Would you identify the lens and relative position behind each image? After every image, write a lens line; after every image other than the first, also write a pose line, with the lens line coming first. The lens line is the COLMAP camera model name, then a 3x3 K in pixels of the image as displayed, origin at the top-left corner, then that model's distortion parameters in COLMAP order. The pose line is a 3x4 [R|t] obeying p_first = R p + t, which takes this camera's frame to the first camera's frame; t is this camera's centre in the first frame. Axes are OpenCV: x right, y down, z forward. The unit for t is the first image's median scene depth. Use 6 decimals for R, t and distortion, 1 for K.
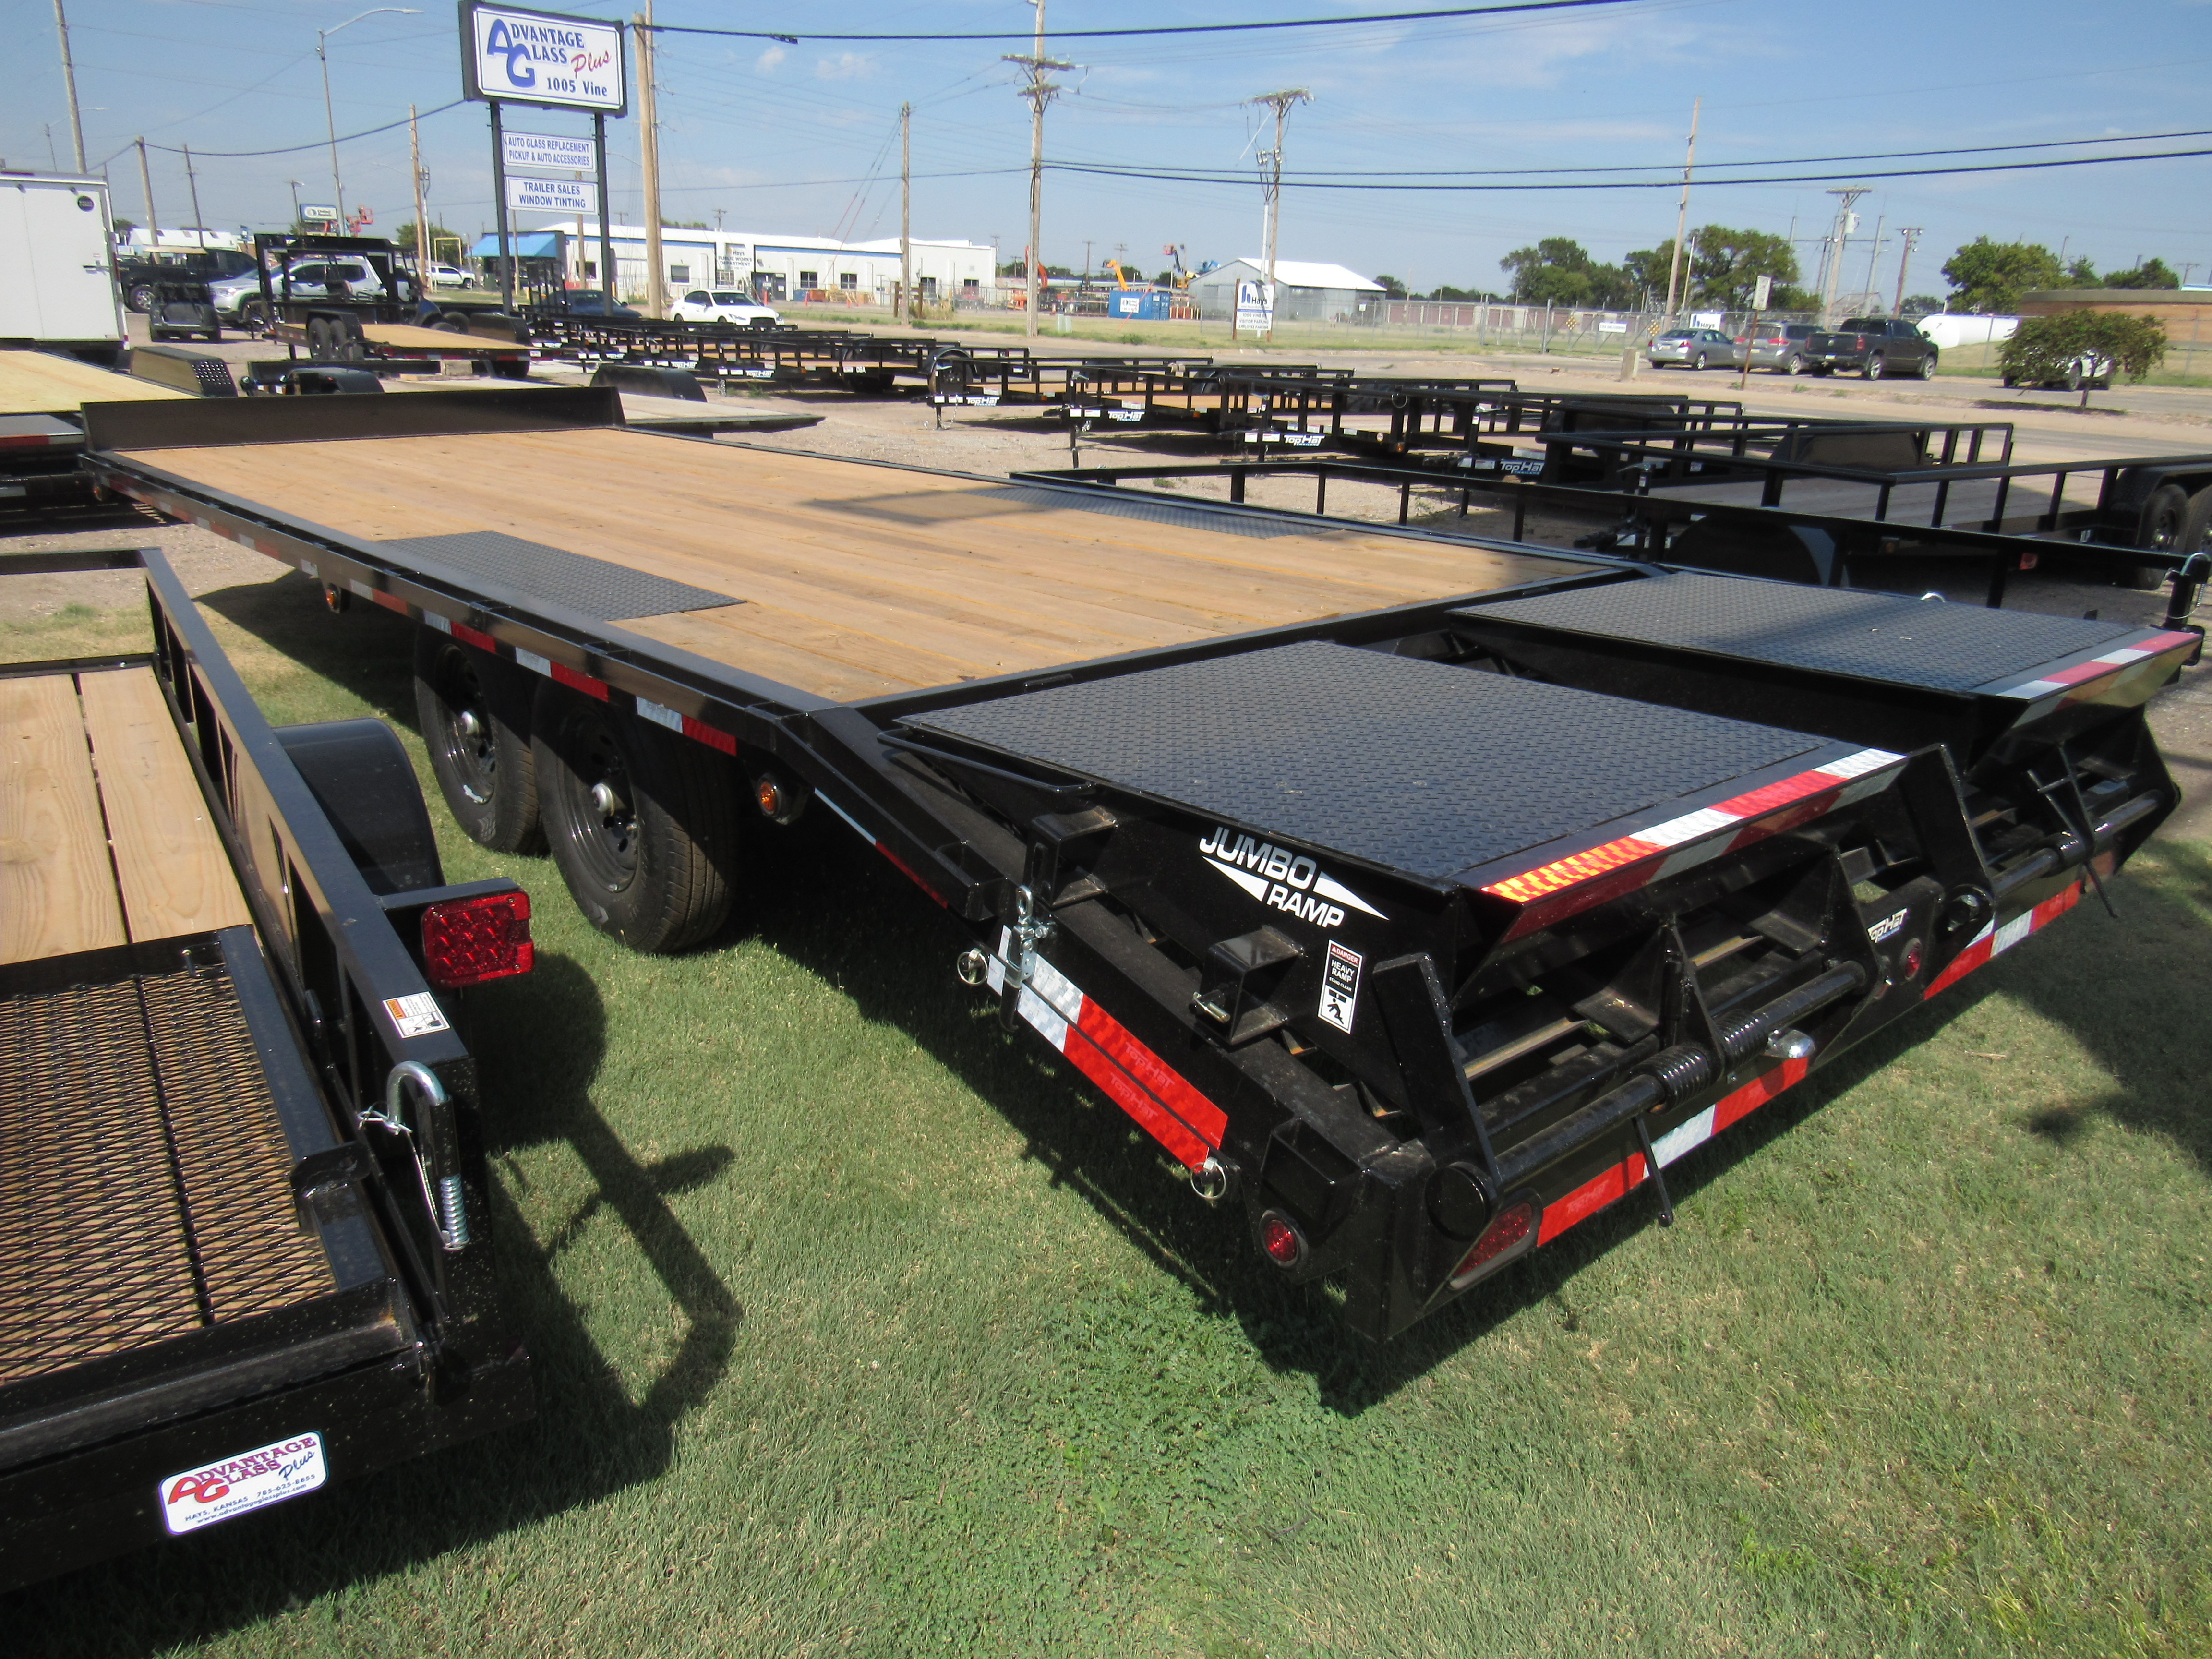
lens RADIAL K [[1567.6, 0, 1106.0], [0, 1567.6, 829.5], [0, 0, 1]] dist [-0.030307, 0.007015]
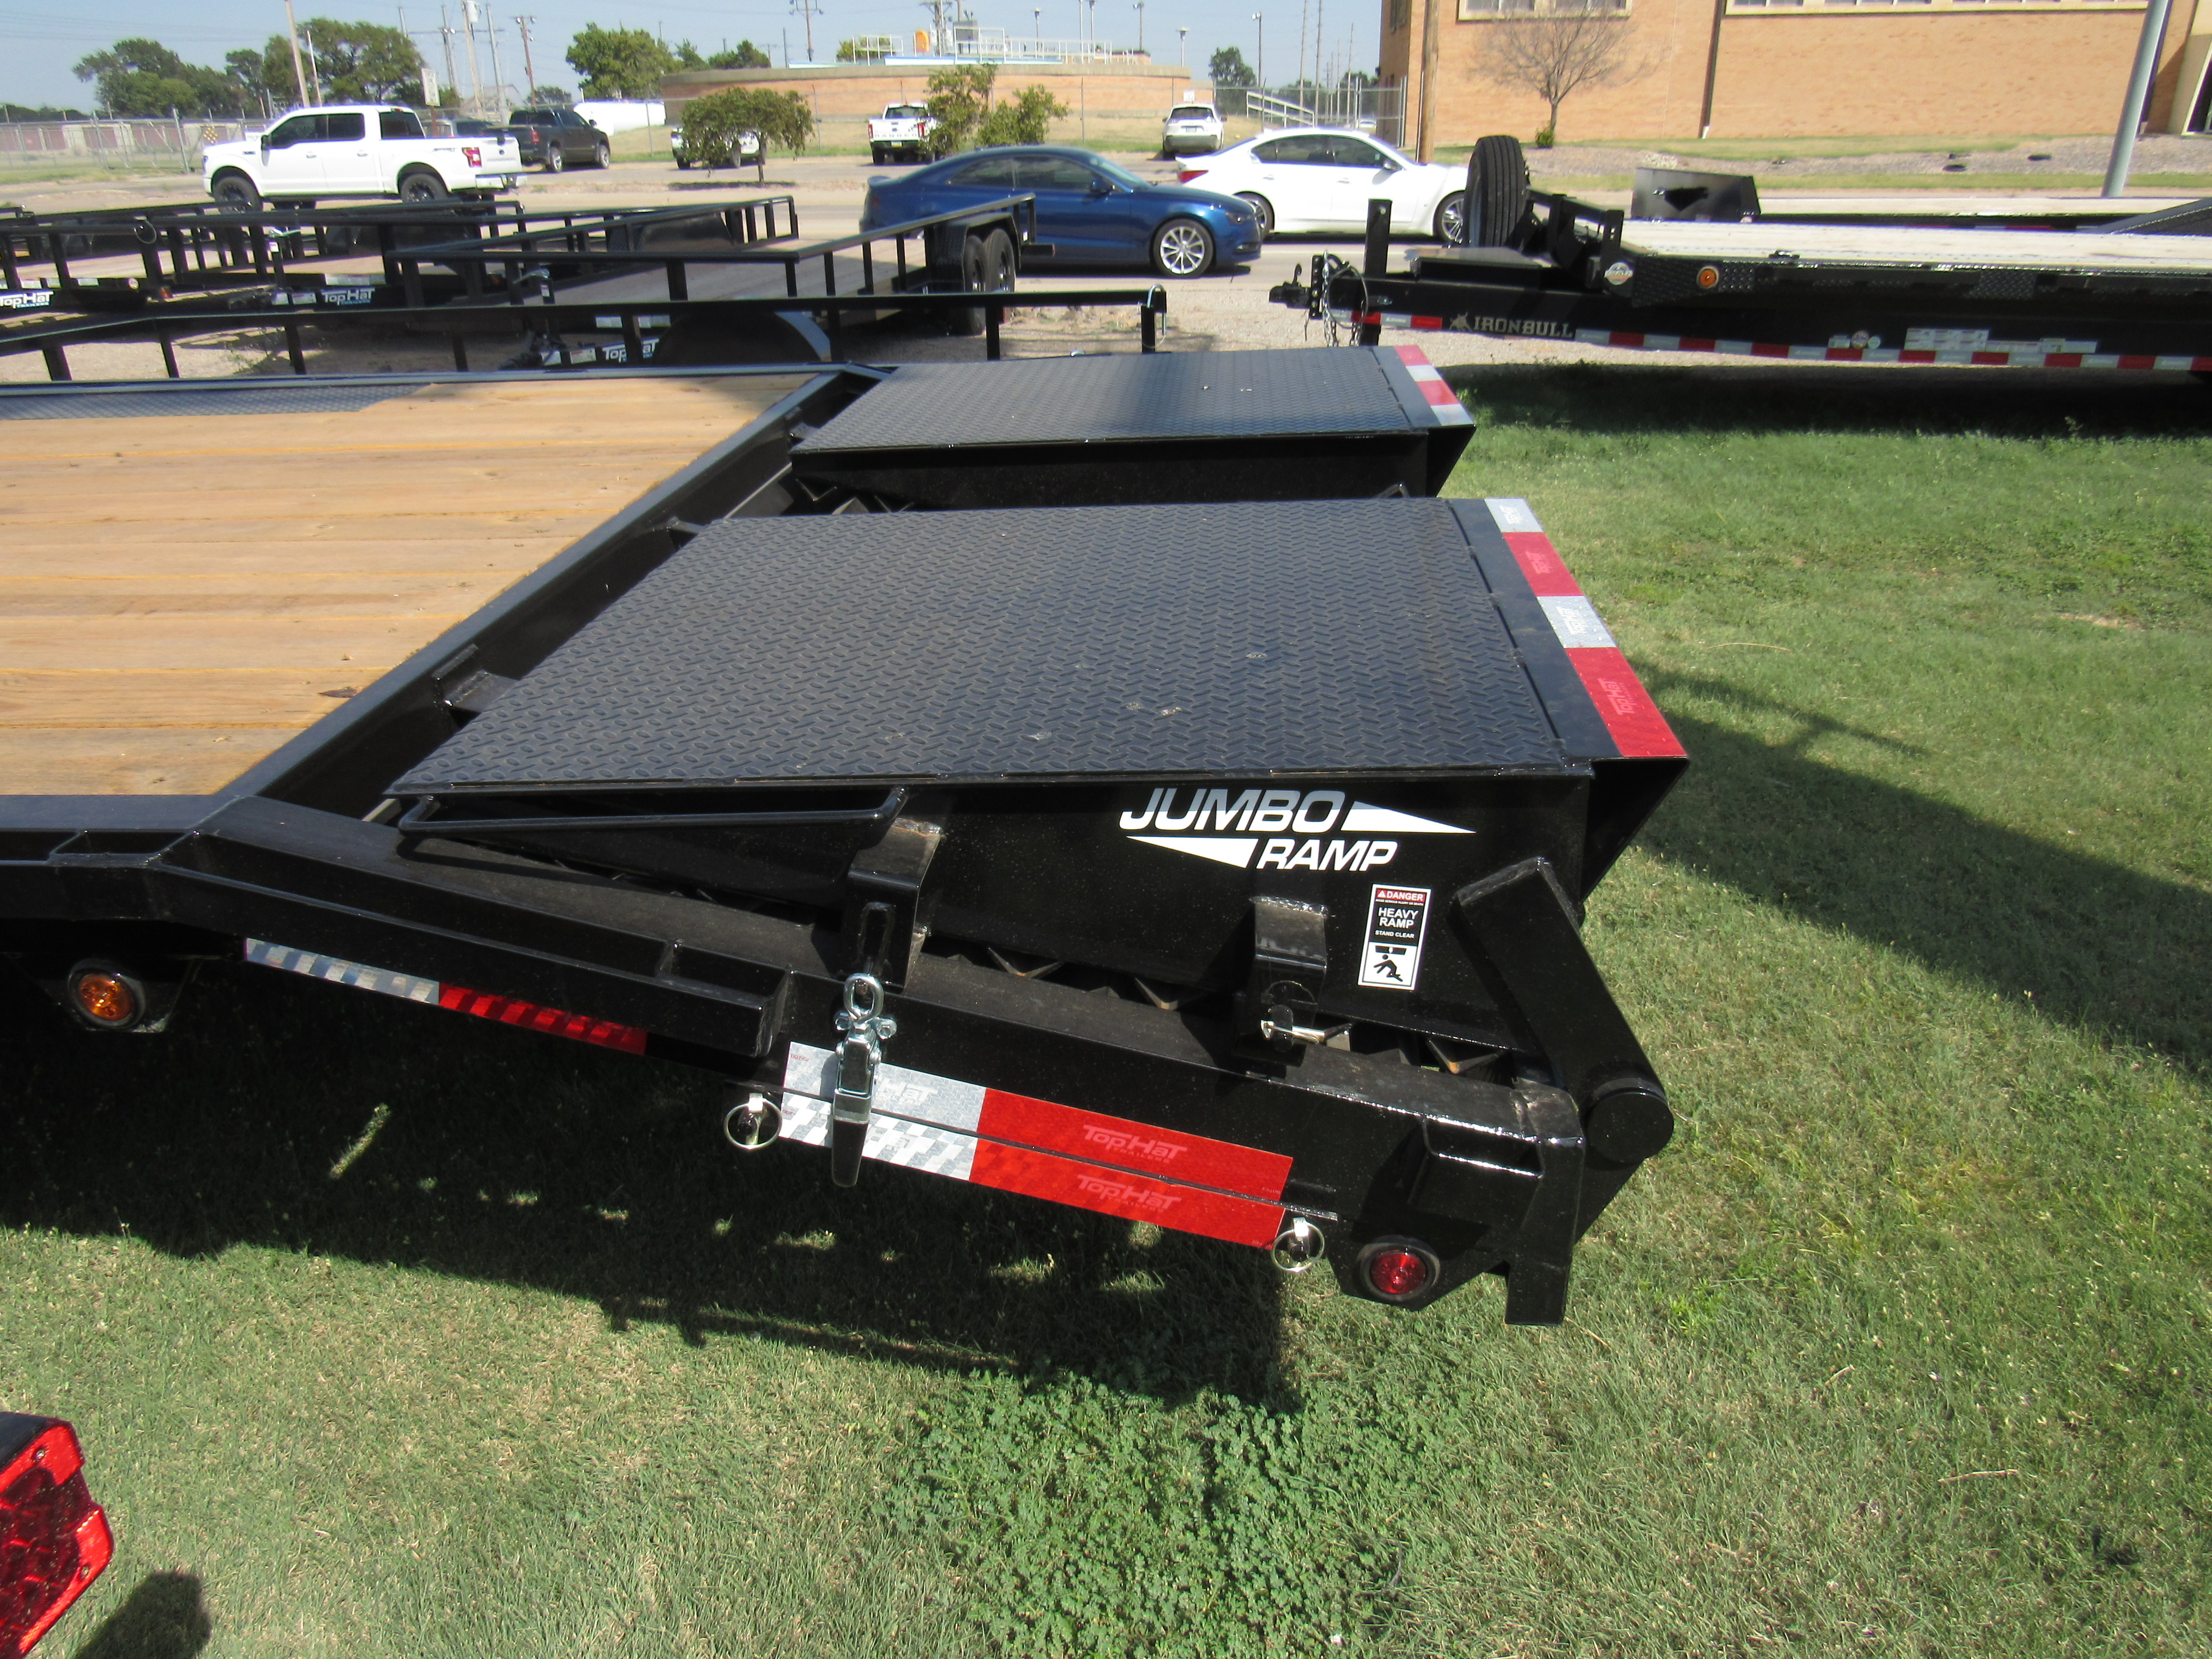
lens RADIAL K [[1567.6, 0, 1106.0], [0, 1567.6, 829.5], [0, 0, 1]] dist [-0.030307, 0.007015]
pose [[0.714552, -0.327861, 0.617998, -0.350533], [0.256395, 0.944647, 0.204703, -0.122268], [-0.650905, 0.012181, 0.759062, 0.447607]]
